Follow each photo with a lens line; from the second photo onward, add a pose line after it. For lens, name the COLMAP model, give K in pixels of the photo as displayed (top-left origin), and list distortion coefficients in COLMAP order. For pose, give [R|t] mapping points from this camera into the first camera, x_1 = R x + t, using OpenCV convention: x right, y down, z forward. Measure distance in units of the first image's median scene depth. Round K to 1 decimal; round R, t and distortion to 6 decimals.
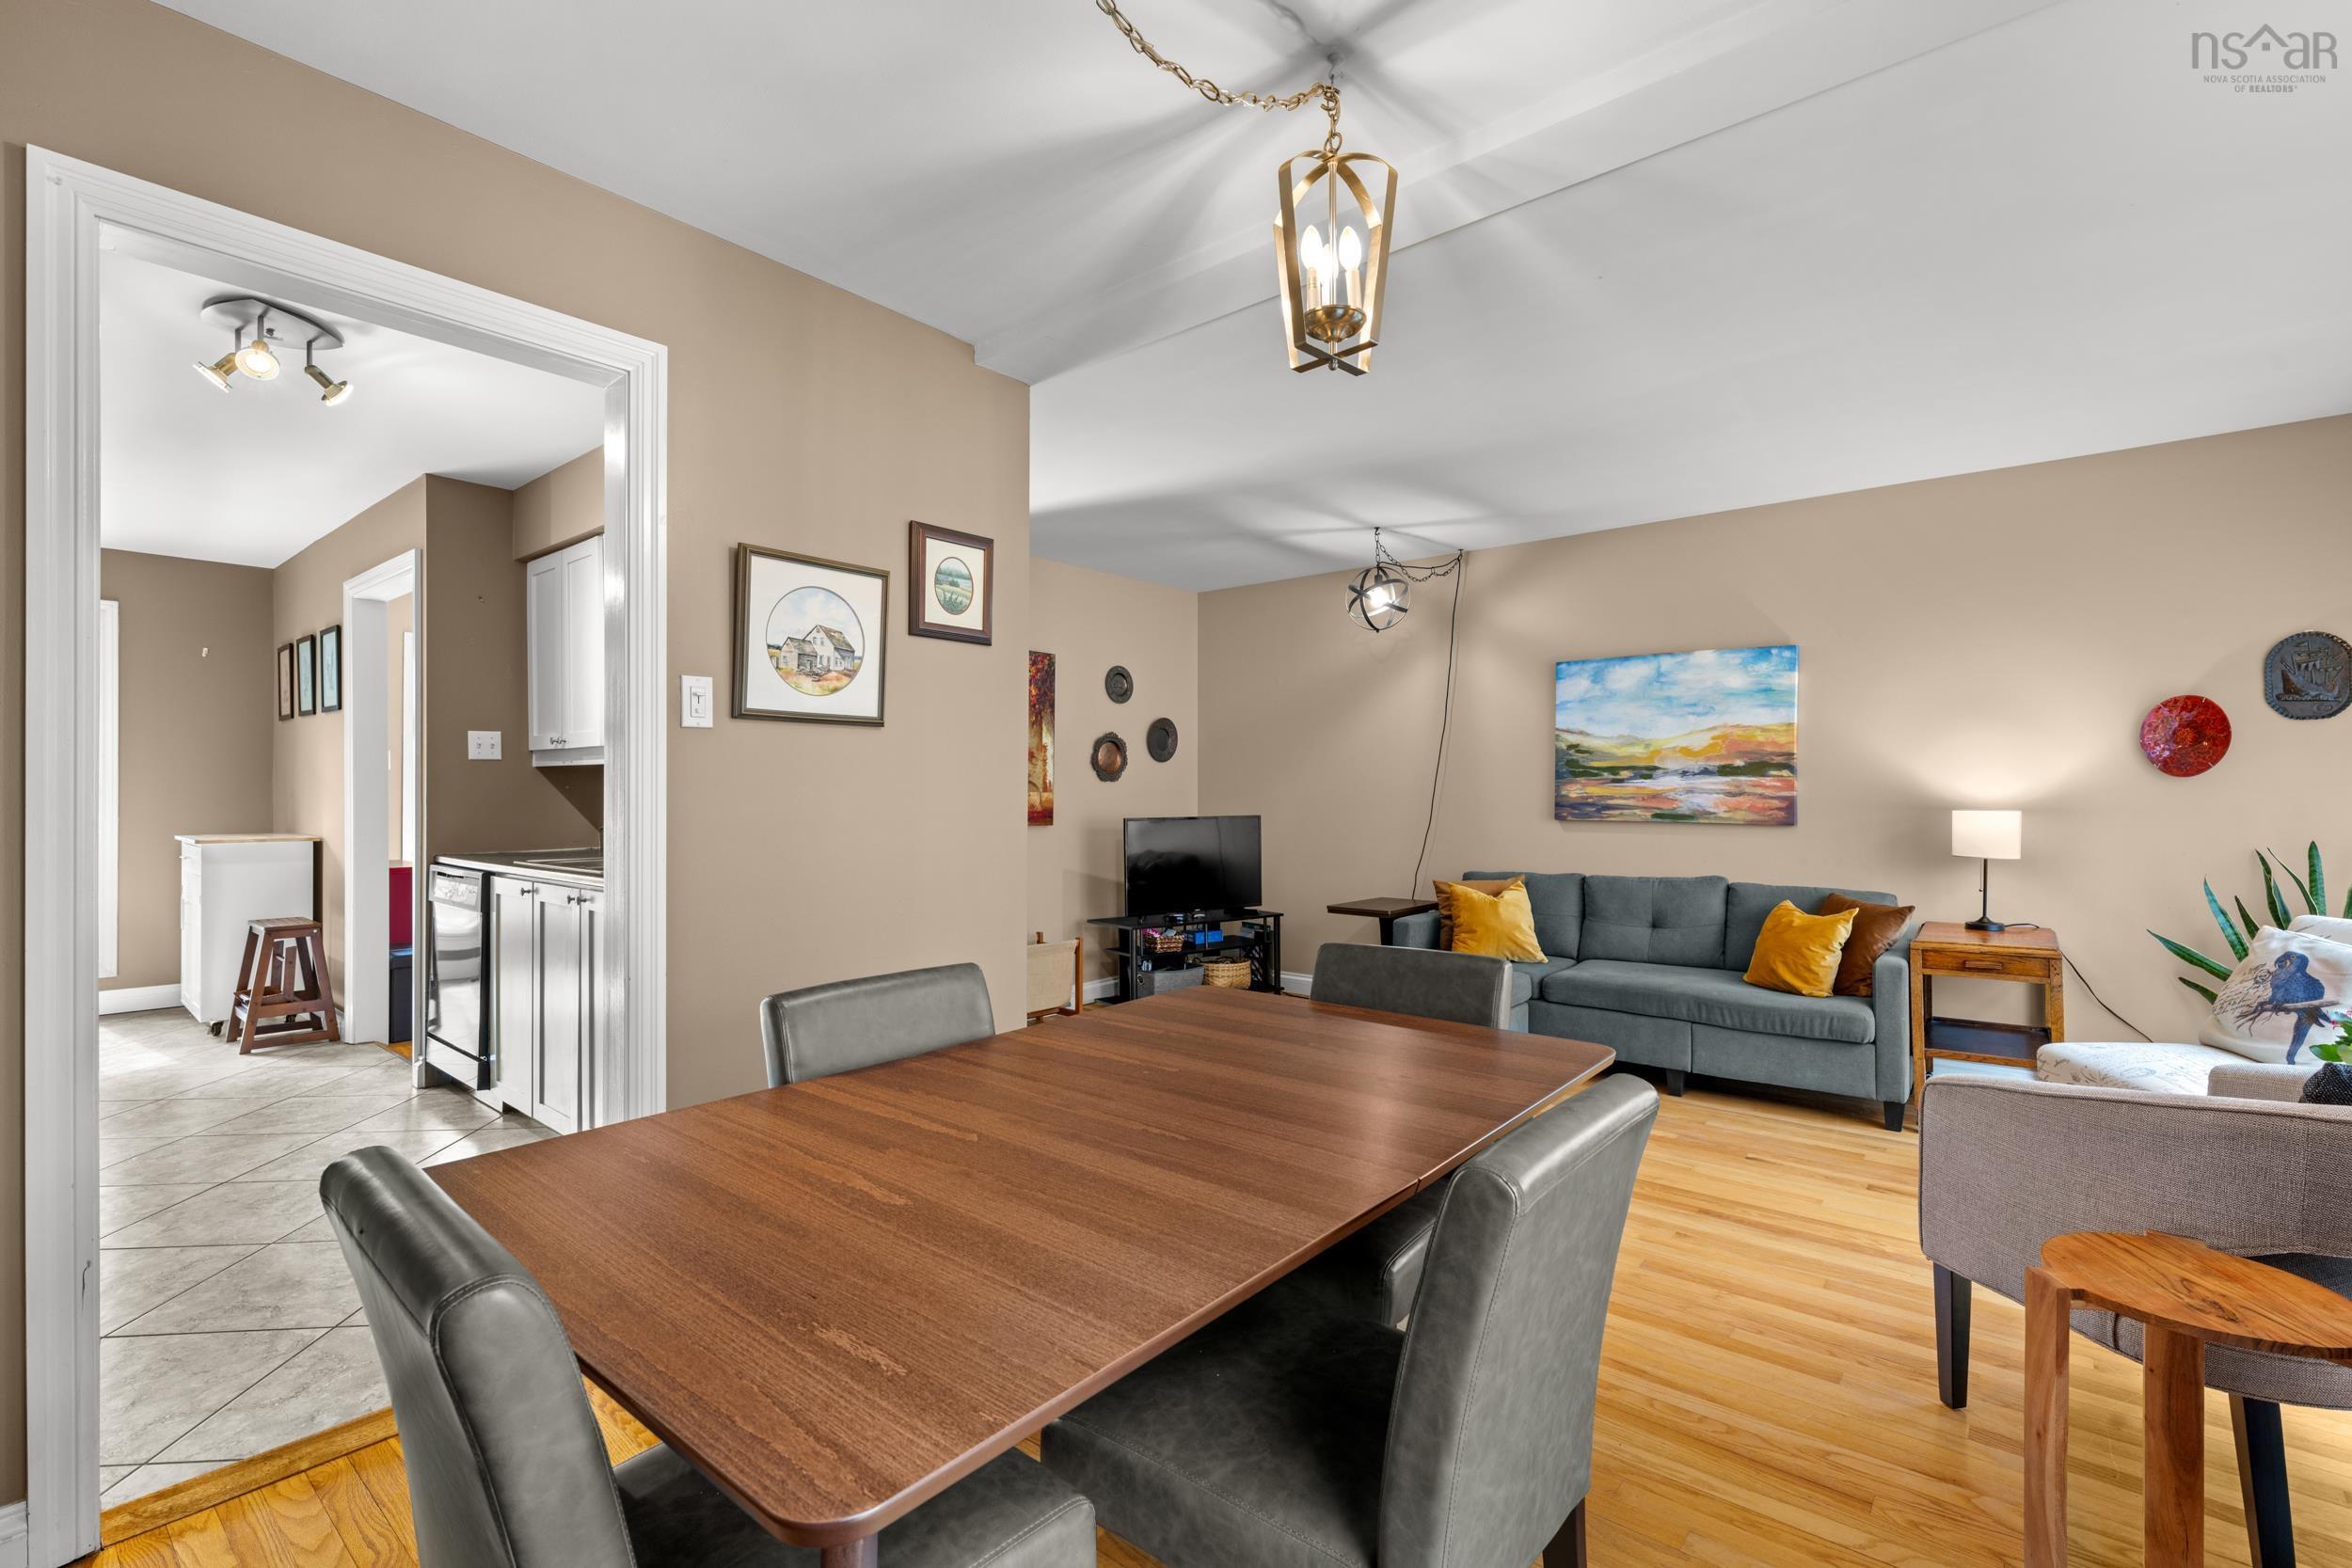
lens RADIAL K [[1034.9, 0, 1176.0], [0, 1034.9, 784.0], [0, 0, 1]] dist [-0.001156, -0.001112]
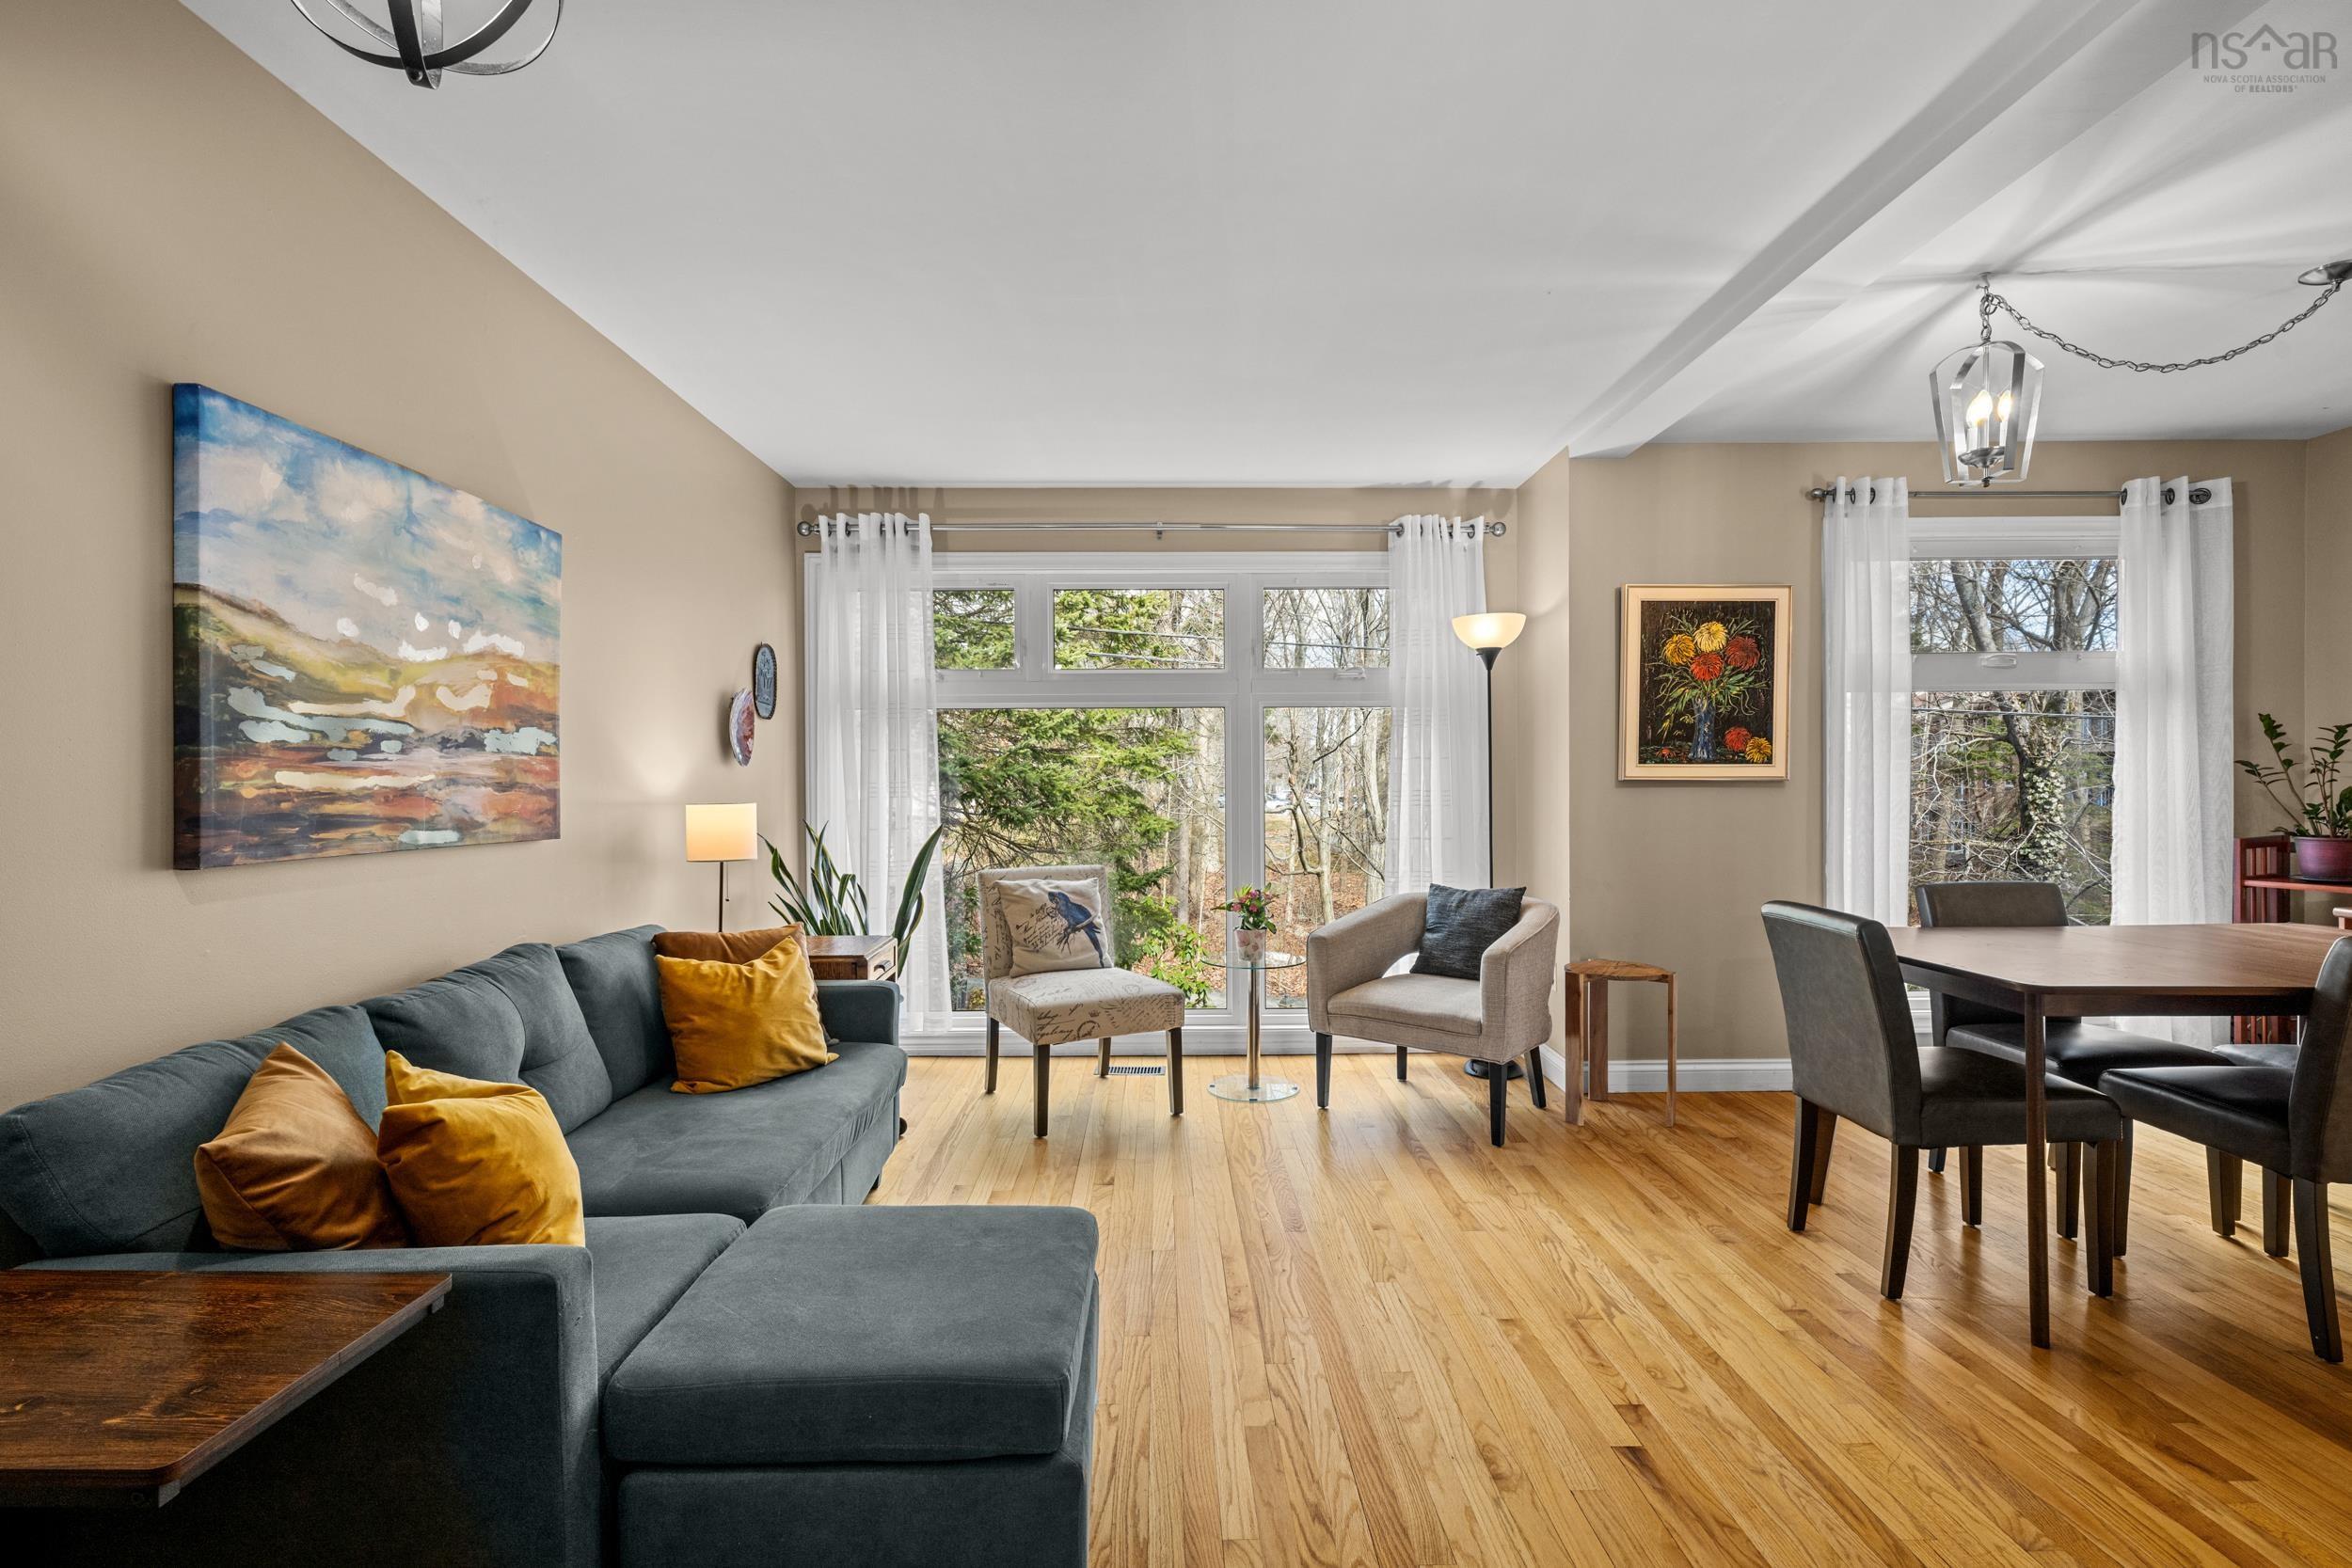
lens RADIAL K [[1085.6, 0, 1179.4], [0, 1085.6, 791.6], [0, 0, 1]] dist [-0.001179, -0.000015]
pose [[-0.653601, -0.002615, 0.756835, -0.097593], [0.002225, 0.999983, 0.005377, 0.009826], [-0.756836, 0.005198, -0.653584, 1.063393]]
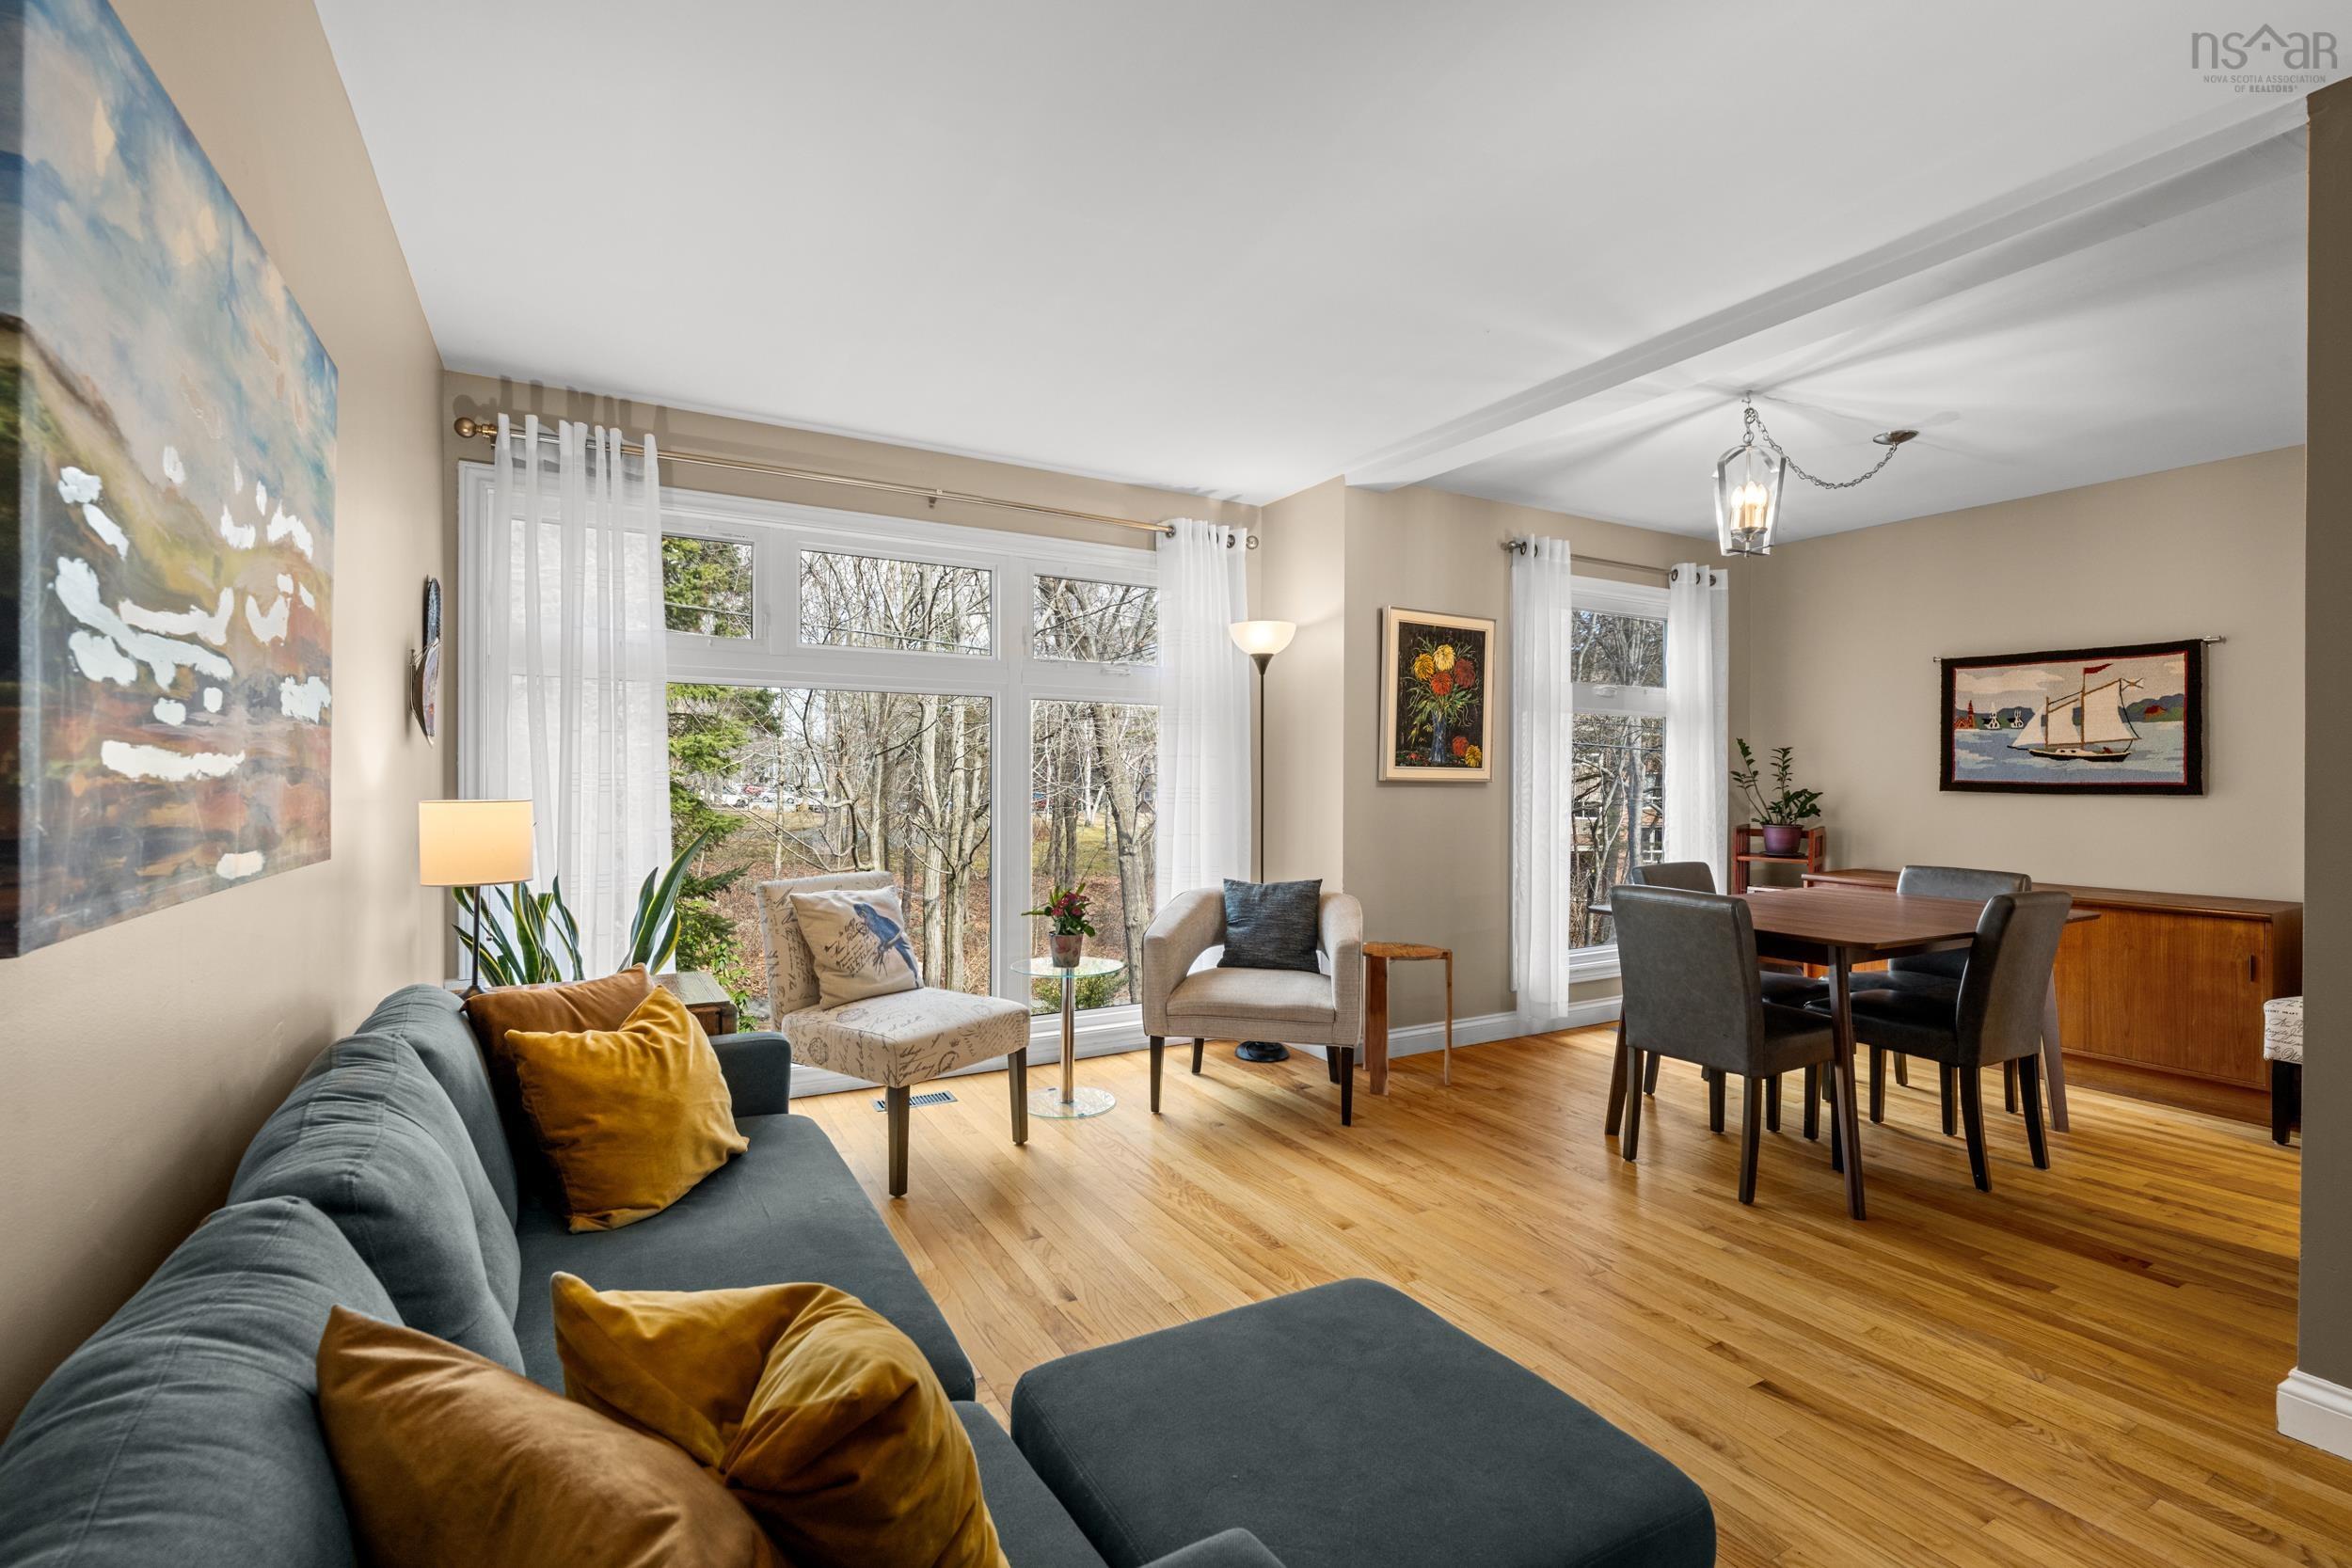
lens RADIAL K [[1034.9, 0, 1176.0], [0, 1034.9, 784.0], [0, 0, 1]] dist [-0.001156, -0.001112]
pose [[-0.938132, -0.008746, 0.346167, 0.177382], [-0.008726, 0.999961, 0.001617, 0.009519], [-0.346168, -0.001504, -0.938171, 1.159149]]
